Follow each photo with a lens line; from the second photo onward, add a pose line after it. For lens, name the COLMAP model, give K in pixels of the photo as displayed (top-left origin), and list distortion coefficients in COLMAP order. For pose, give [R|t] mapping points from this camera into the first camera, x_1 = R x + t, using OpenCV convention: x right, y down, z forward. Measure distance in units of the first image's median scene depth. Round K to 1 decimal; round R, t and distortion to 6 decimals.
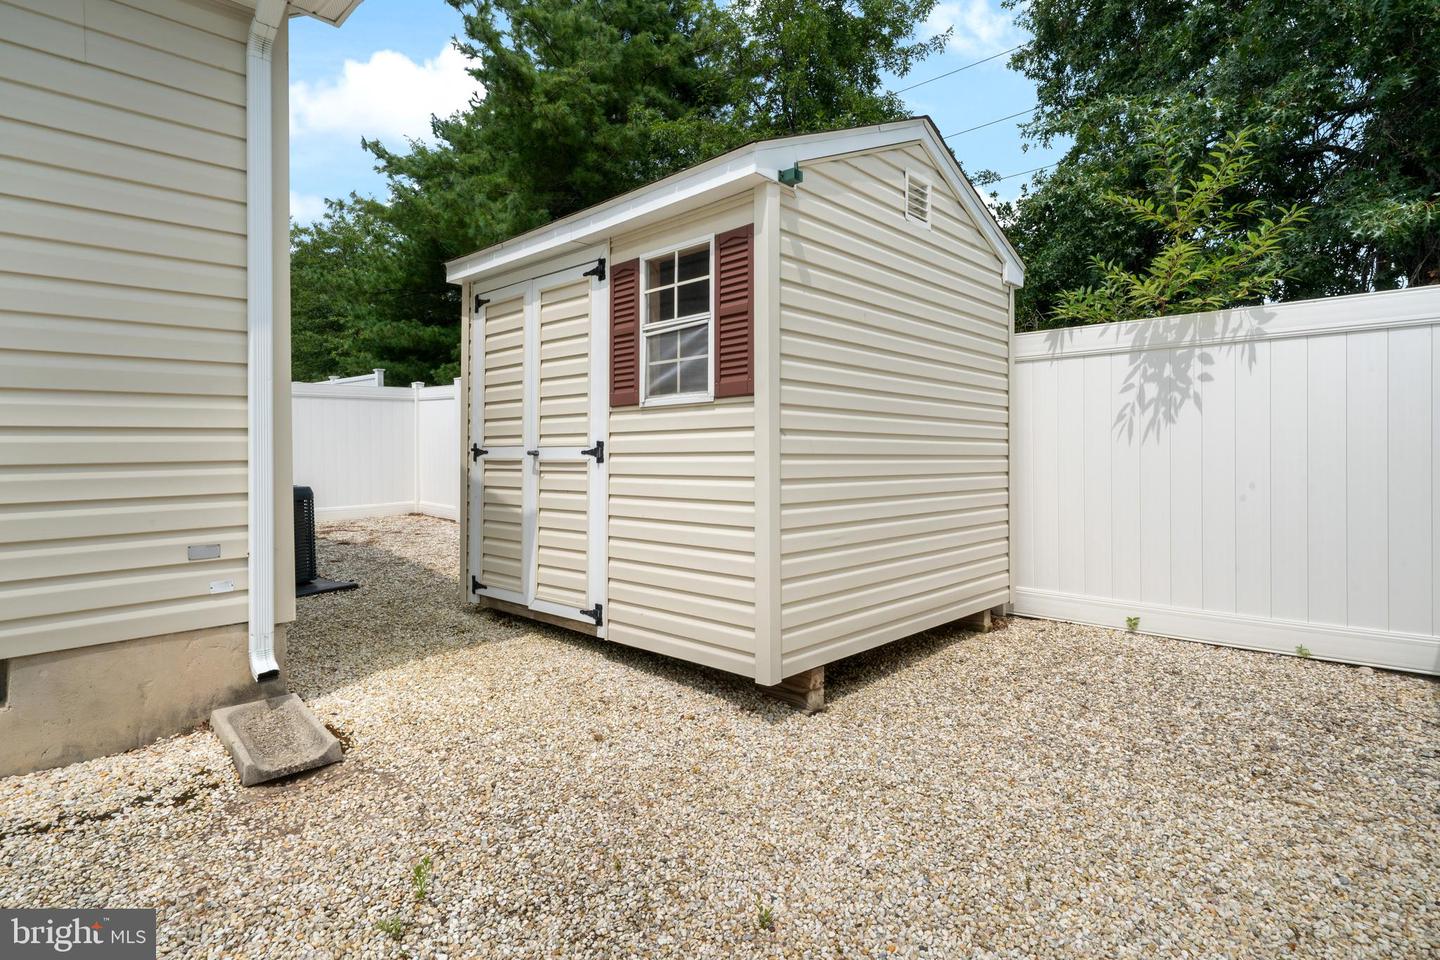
lens RADIAL K [[740.3, 0, 719.7], [0, 740.3, 461.5], [0, 0, 1]] dist [0.034123, -0.000441]
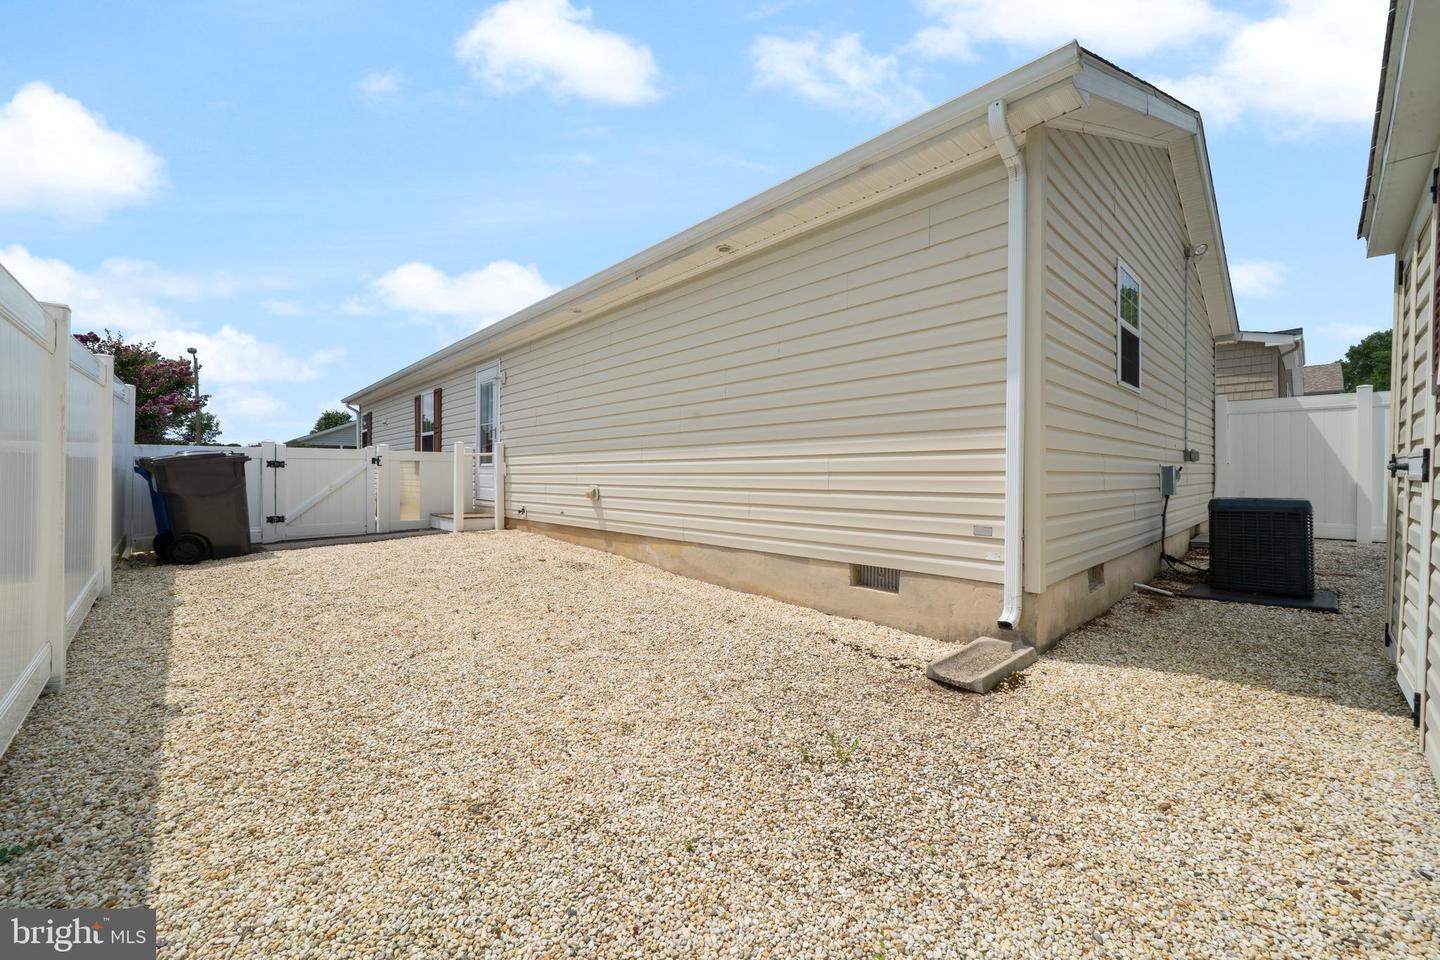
lens RADIAL K [[576.3, 0, 720.0], [0, 576.3, 480.0], [0, 0, 1]] dist [0.016205, 0.000316]
pose [[-0.055869, 0.020453, -0.998229, 0.469178], [-0.009088, 0.999738, 0.020993, -0.001812], [0.998397, 0.010245, -0.055669, 0.498613]]
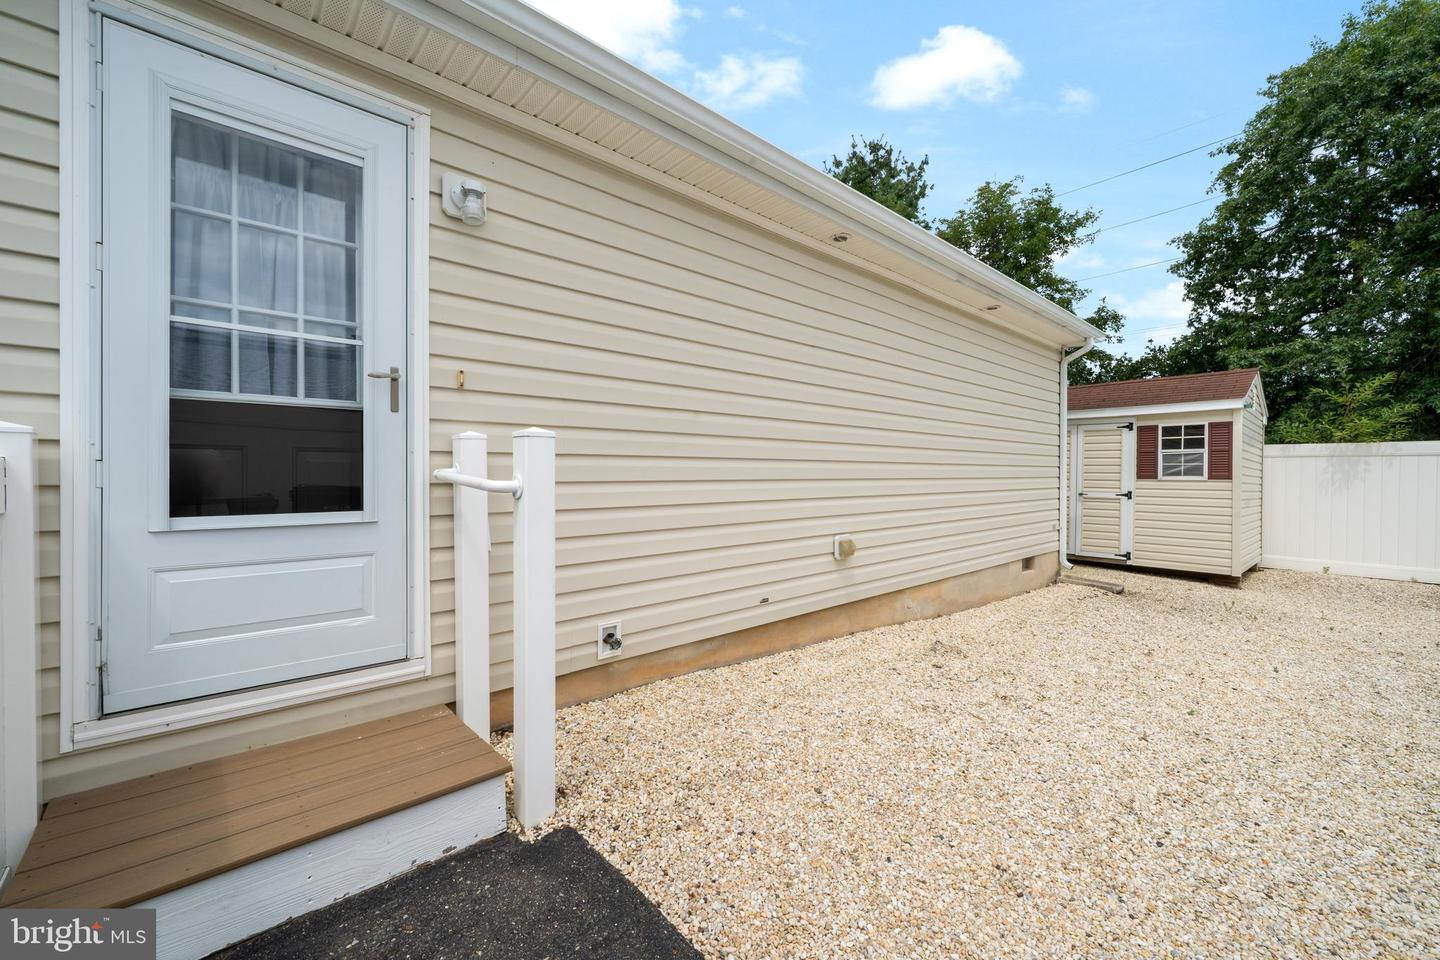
lens RADIAL K [[576.3, 0, 720.0], [0, 576.3, 480.0], [0, 0, 1]] dist [0.016205, 0.000316]
pose [[0.997442, 0.020150, -0.068581, -1.717107], [-0.020007, 0.999796, 0.002773, -0.049999], [0.068622, -0.001394, 0.997642, -1.369723]]
